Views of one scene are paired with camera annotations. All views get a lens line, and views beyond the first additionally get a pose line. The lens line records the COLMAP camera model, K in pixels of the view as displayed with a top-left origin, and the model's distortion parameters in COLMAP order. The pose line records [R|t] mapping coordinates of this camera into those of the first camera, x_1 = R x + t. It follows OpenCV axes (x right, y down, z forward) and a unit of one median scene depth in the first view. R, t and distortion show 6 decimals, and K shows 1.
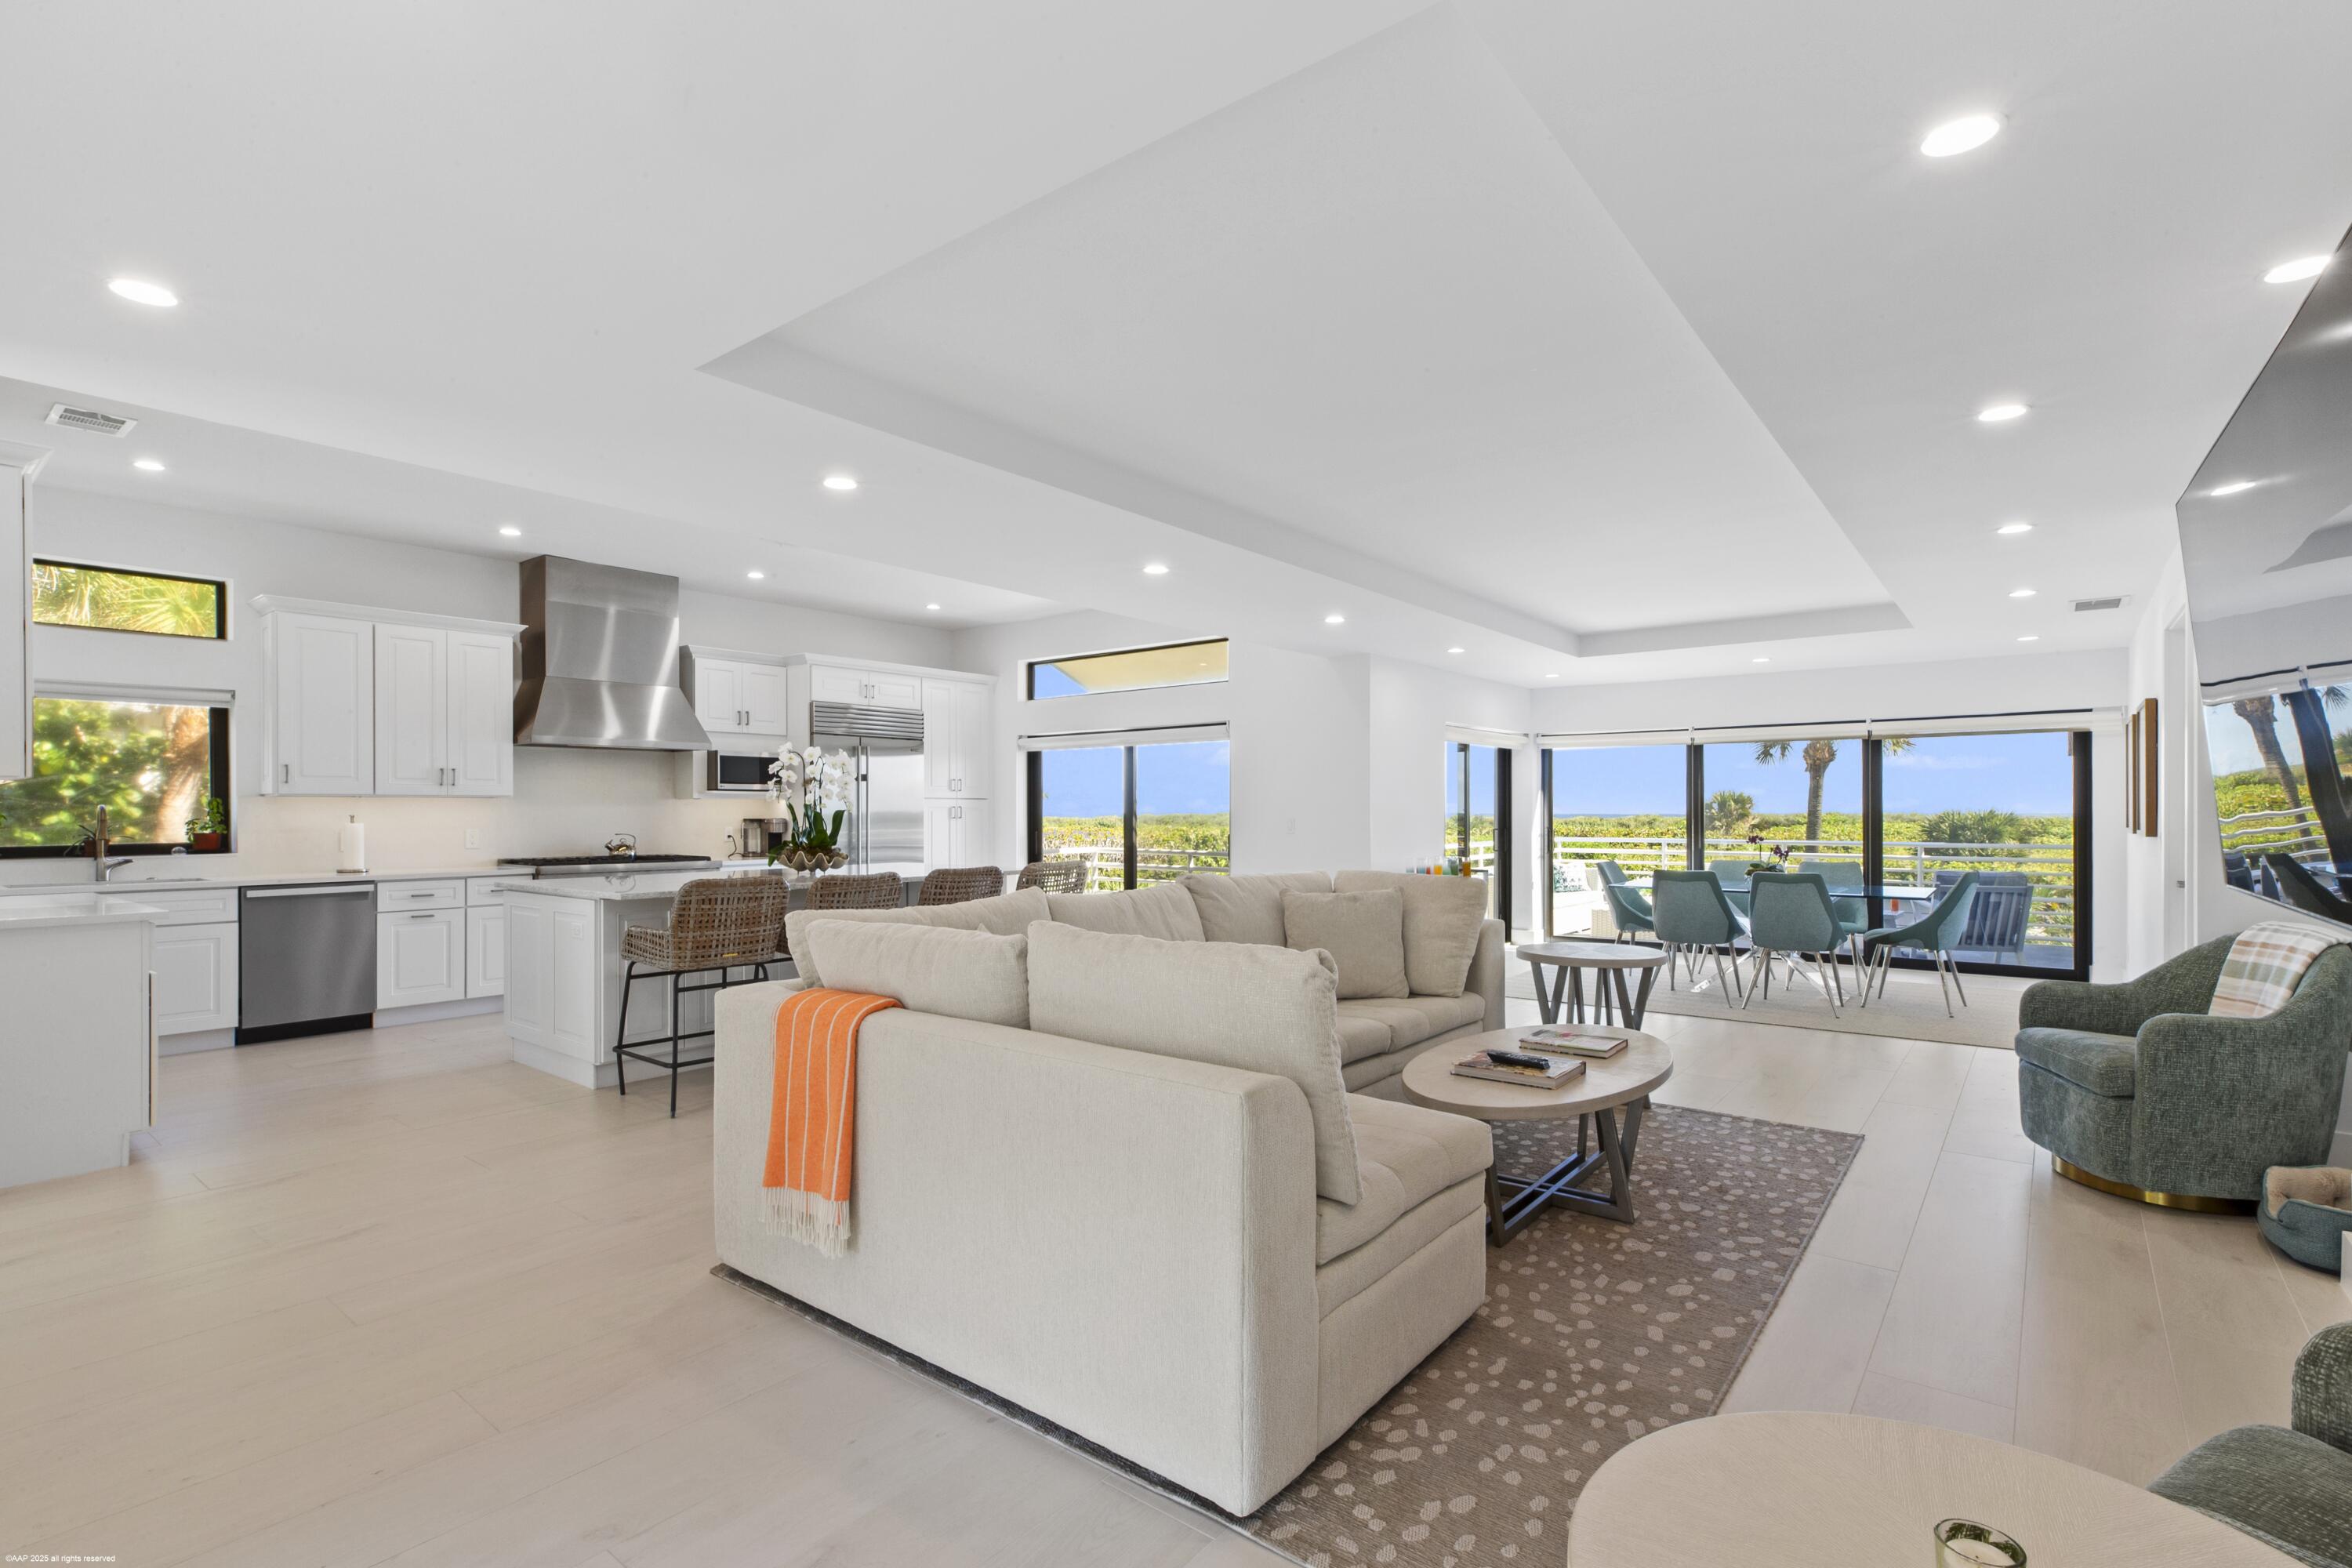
lens RADIAL K [[1075.5, 0, 1181.5], [0, 1075.5, 795.2], [0, 0, 1]] dist [0.000593, -0.000009]
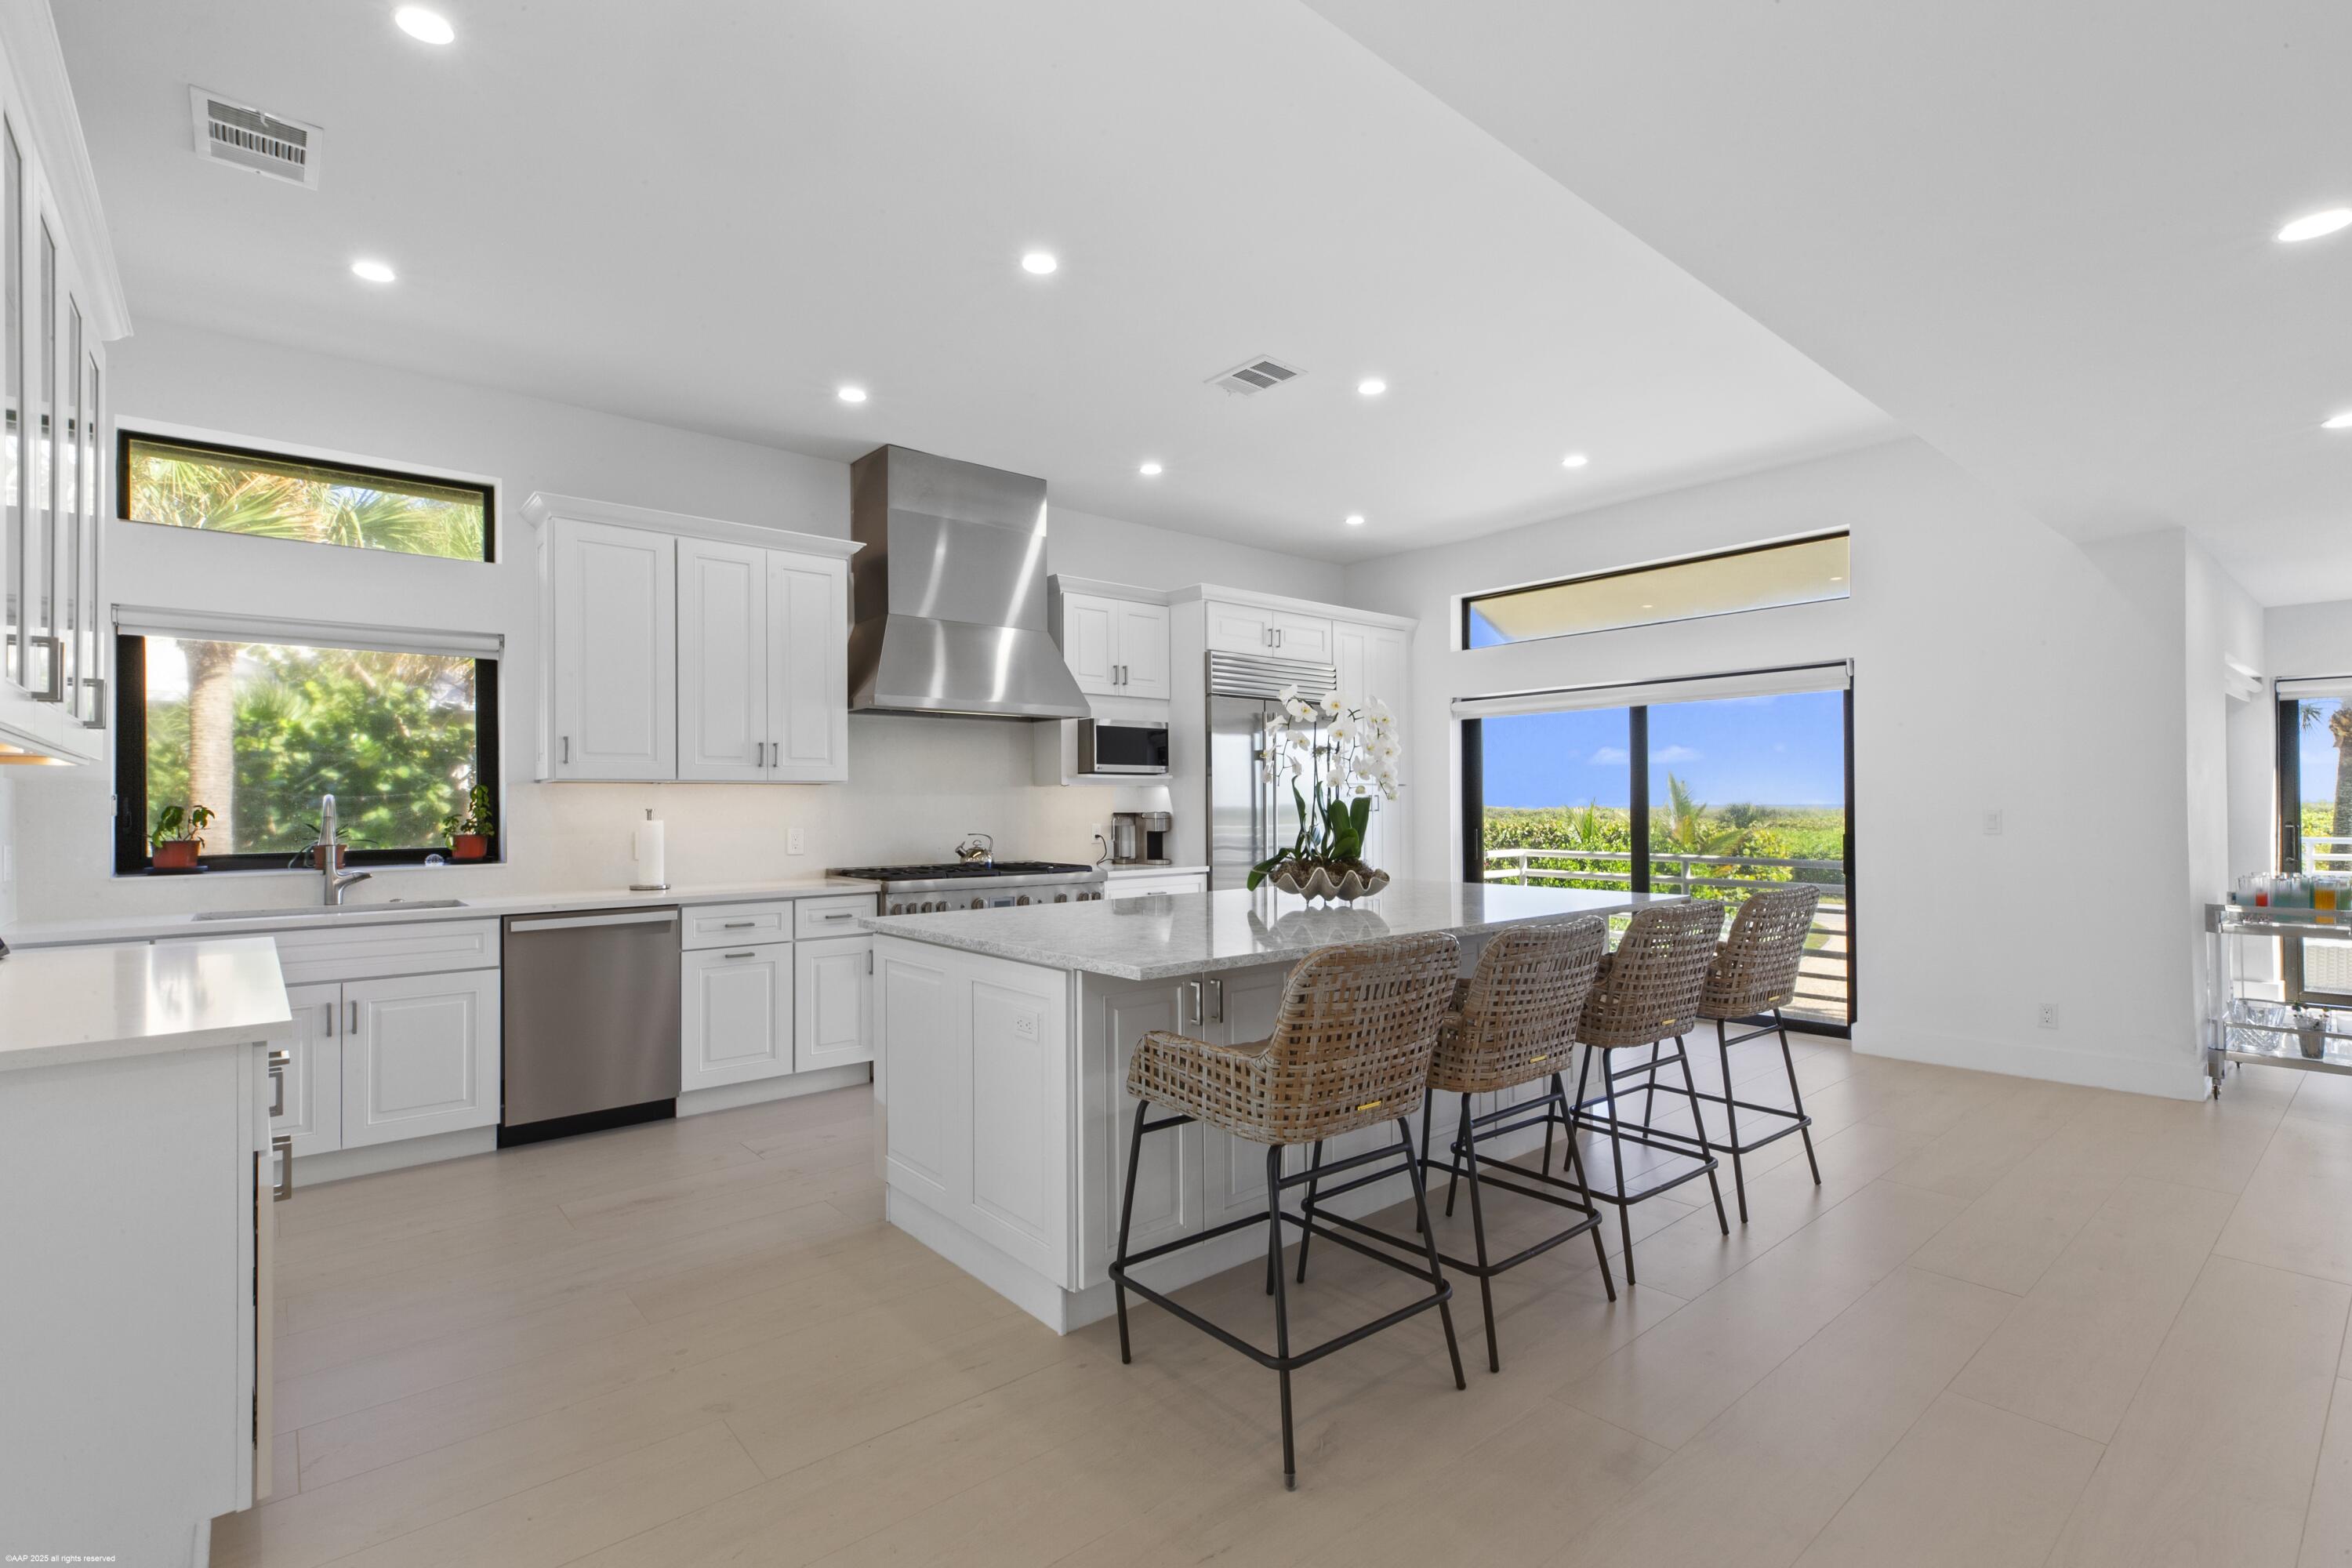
lens RADIAL K [[1070.0, 0, 1179.9], [0, 1070.0, 774.5], [0, 0, 1]] dist [0.000515, 0.000108]
pose [[0.980940, -0.010028, -0.194050, -0.258555], [0.007566, 0.999881, -0.013424, 0.006960], [0.194161, 0.011700, 0.980900, 0.334359]]
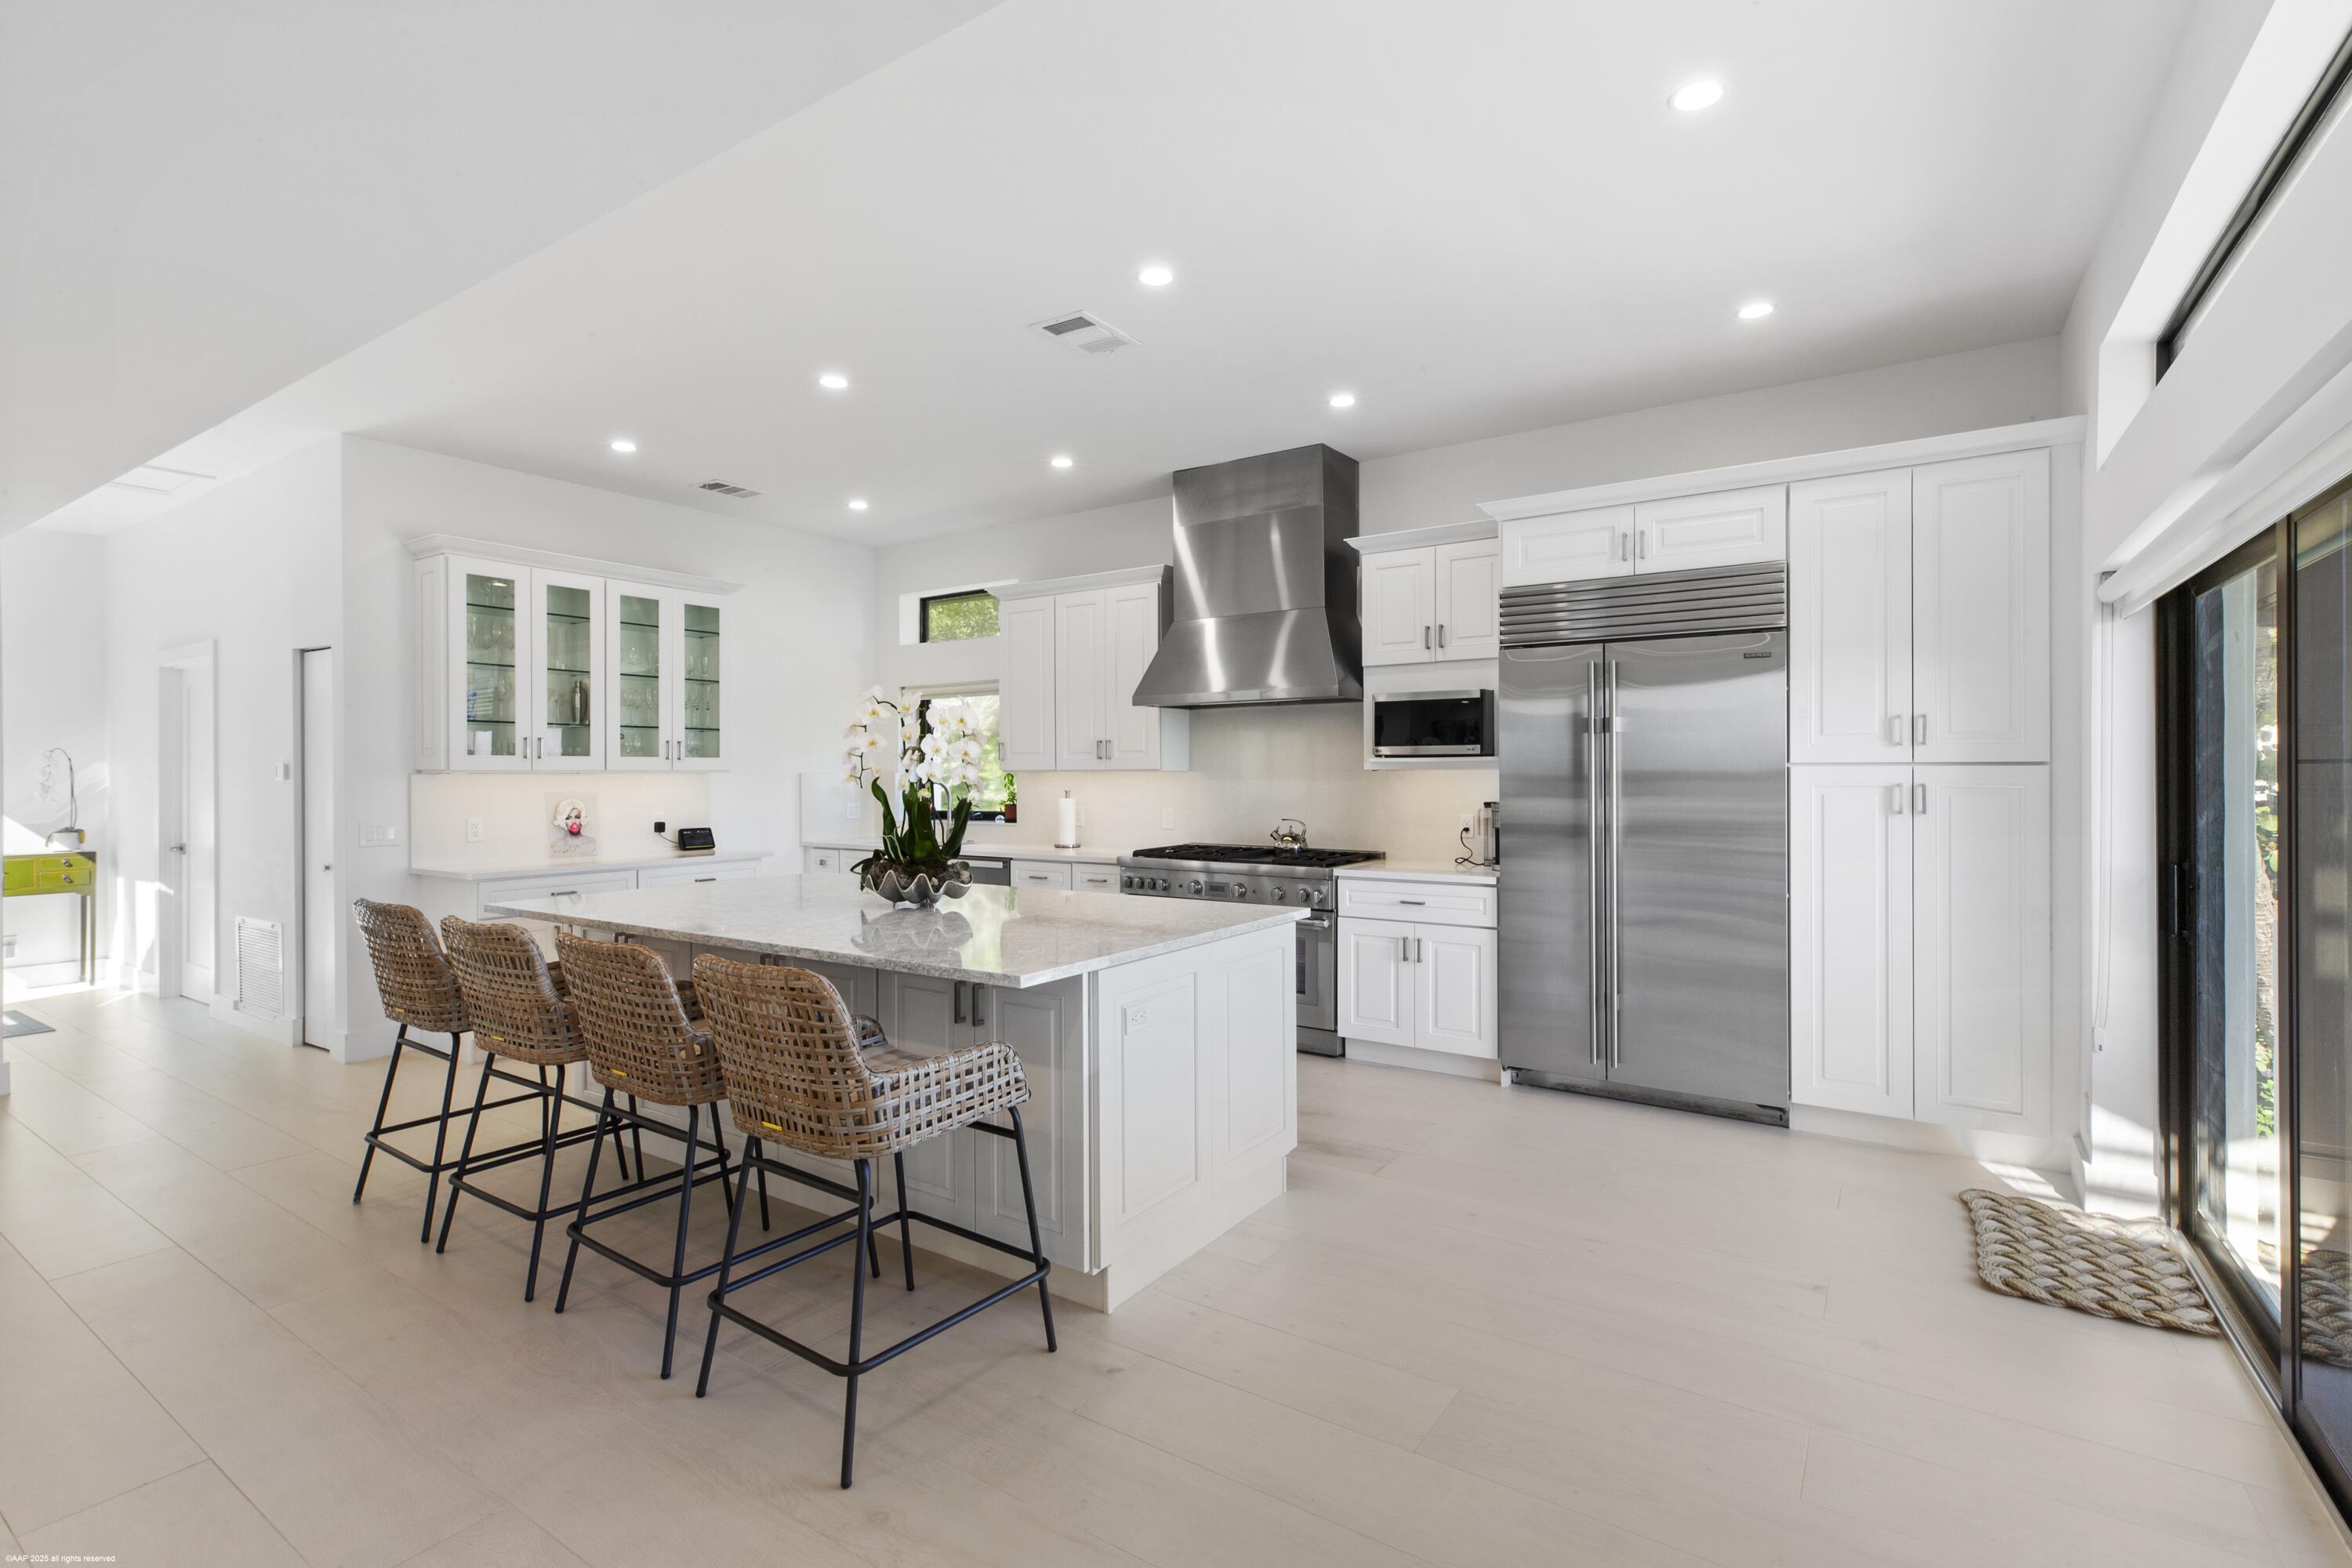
lens RADIAL K [[1070.7, 0, 1181.5], [0, 1070.7, 725.5], [0, 0, 1]] dist [-0.001263, -0.000118]
pose [[0.097193, -0.056355, -0.993669, 0.203471], [0.007649, 0.998408, -0.055876, 0.012537], [0.995236, -0.002169, 0.097469, 0.910479]]
